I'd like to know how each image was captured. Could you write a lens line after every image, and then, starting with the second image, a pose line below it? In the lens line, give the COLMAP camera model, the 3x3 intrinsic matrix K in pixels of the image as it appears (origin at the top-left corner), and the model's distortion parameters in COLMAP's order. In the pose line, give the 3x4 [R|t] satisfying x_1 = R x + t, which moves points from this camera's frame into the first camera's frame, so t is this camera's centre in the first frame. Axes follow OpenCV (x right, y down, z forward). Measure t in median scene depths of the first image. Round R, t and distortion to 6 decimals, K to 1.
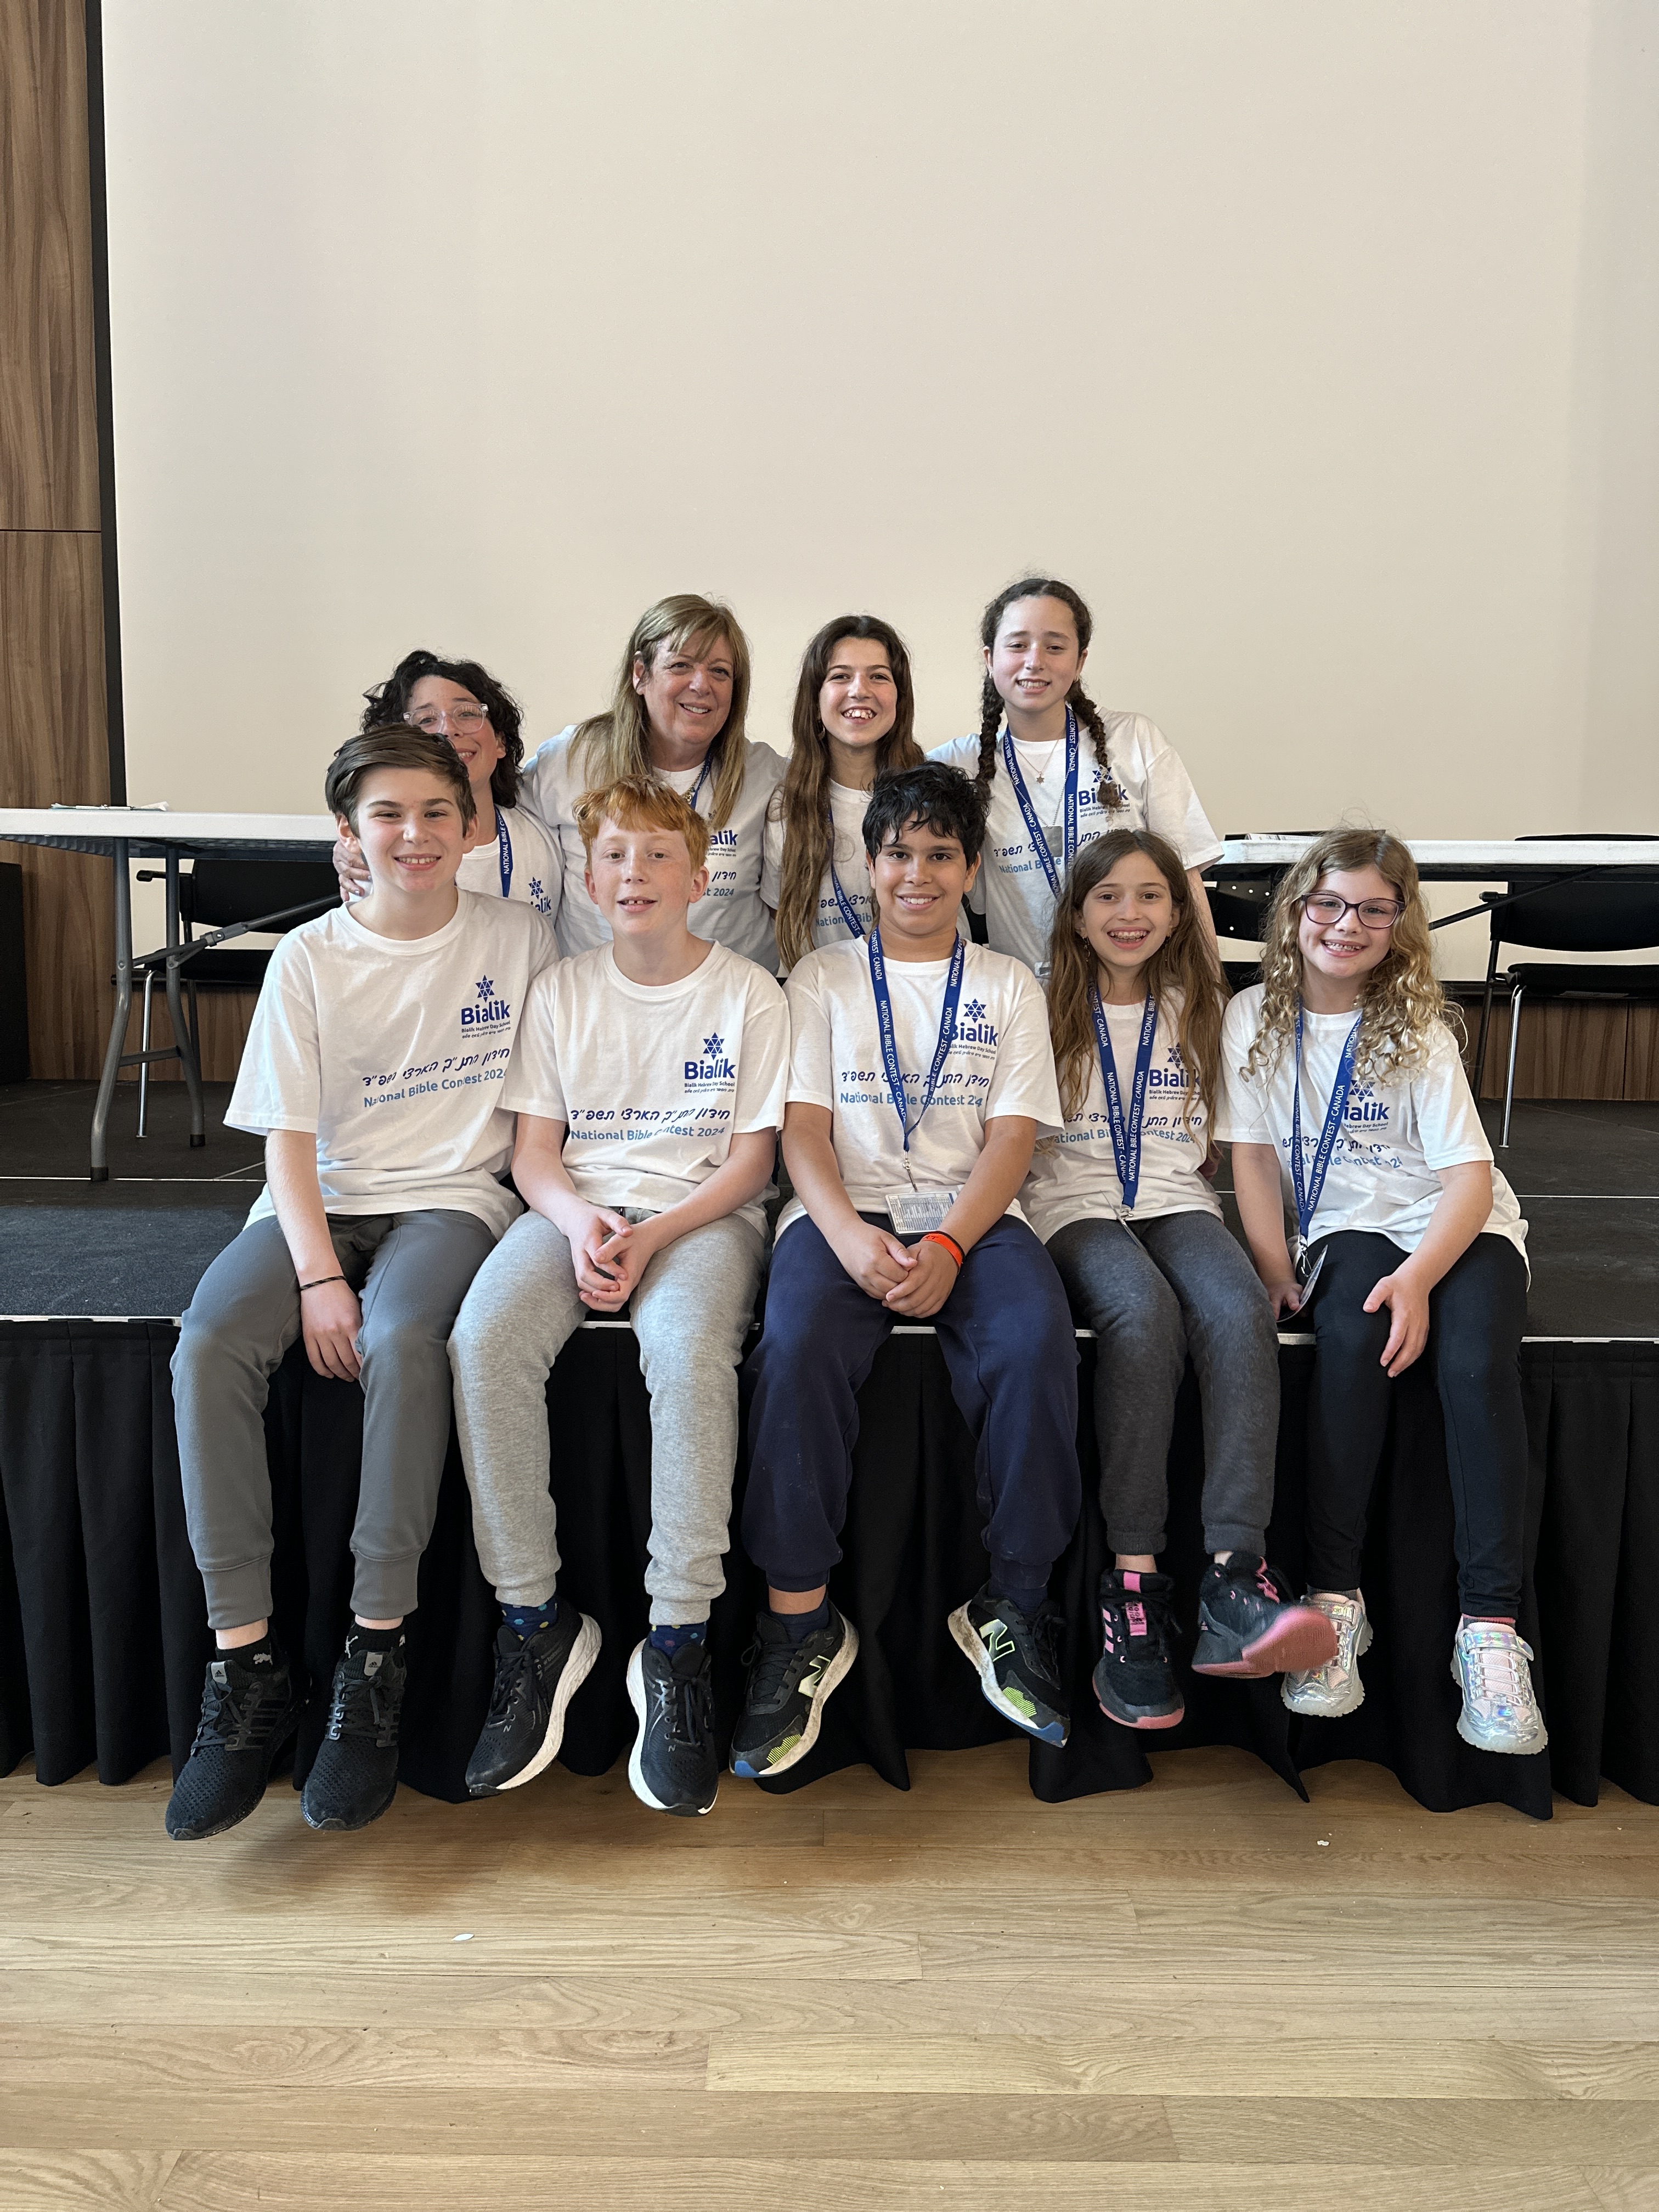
lens RADIAL K [[1551.5, 0, 834.2], [0, 1551.5, 1103.0], [0, 0, 1]] dist [0.000729, -0.002377]
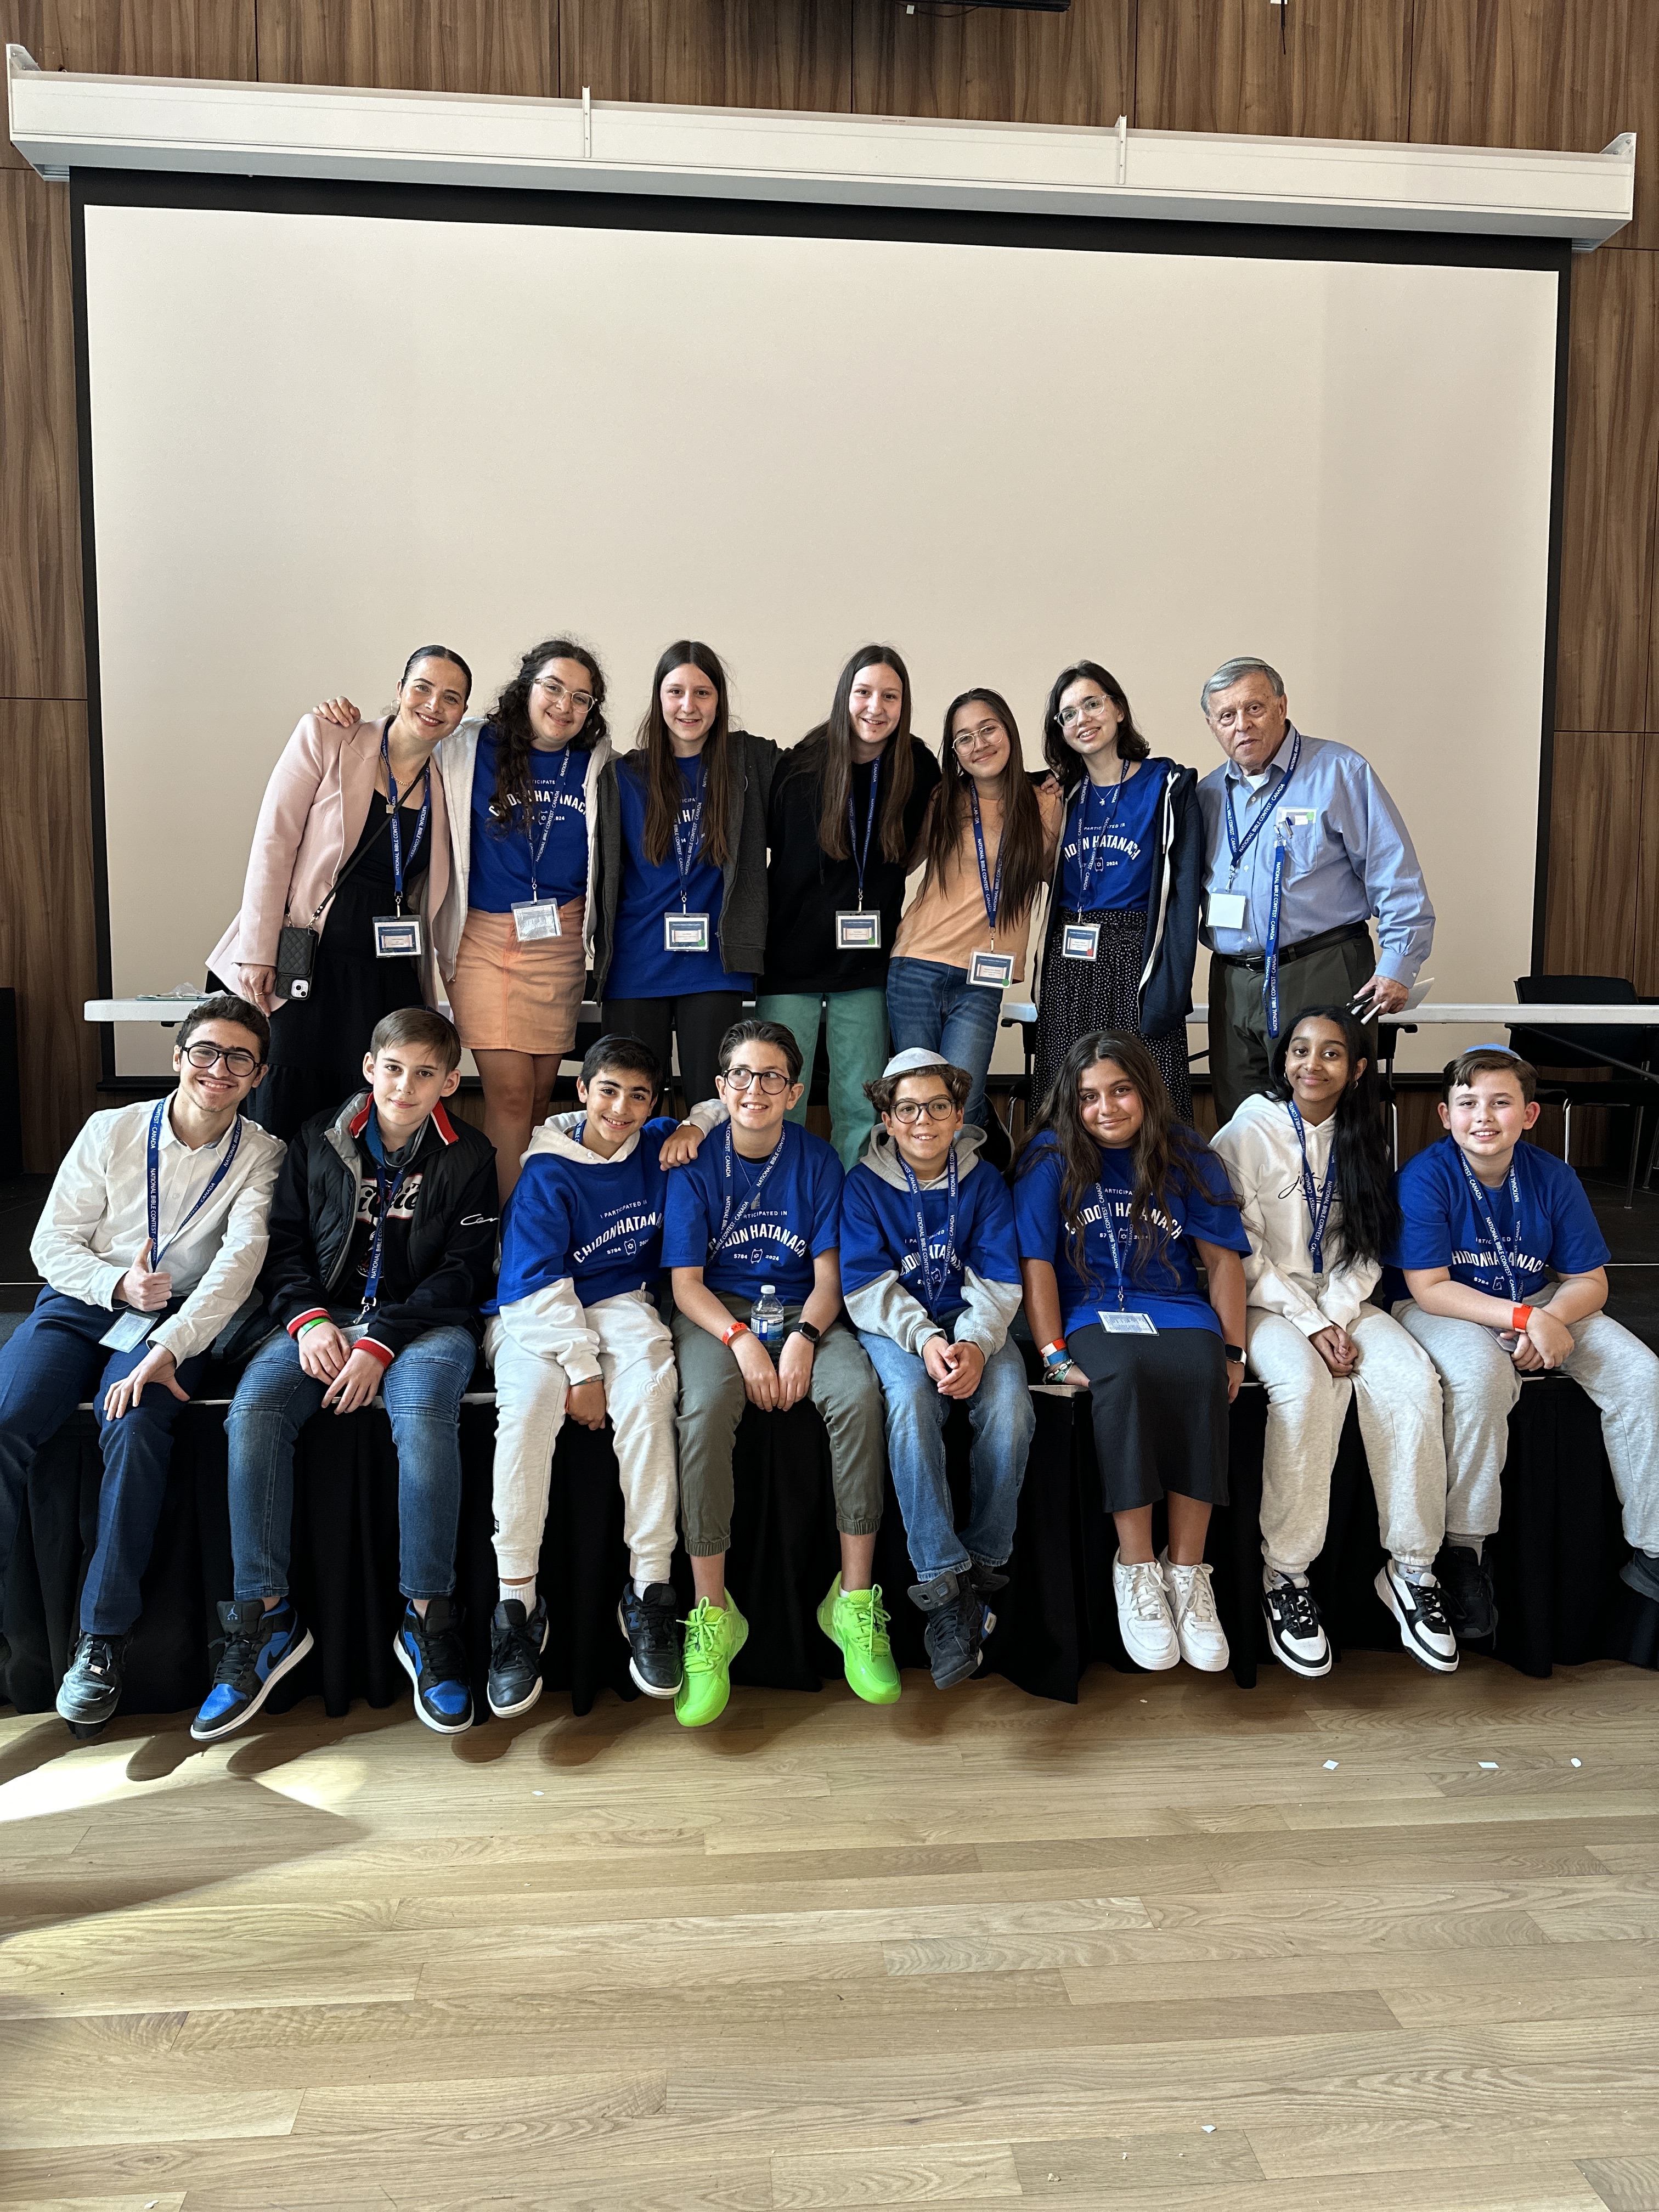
lens RADIAL K [[1551.5, 0, 826.4], [0, 1551.5, 1112.9], [0, 0, 1]] dist [0.000729, -0.002377]
pose [[0.996540, -0.014760, 0.081794, -0.073102], [0.015558, 0.999837, -0.009124, -0.142078], [-0.081647, 0.010365, 0.996607, -0.654555]]
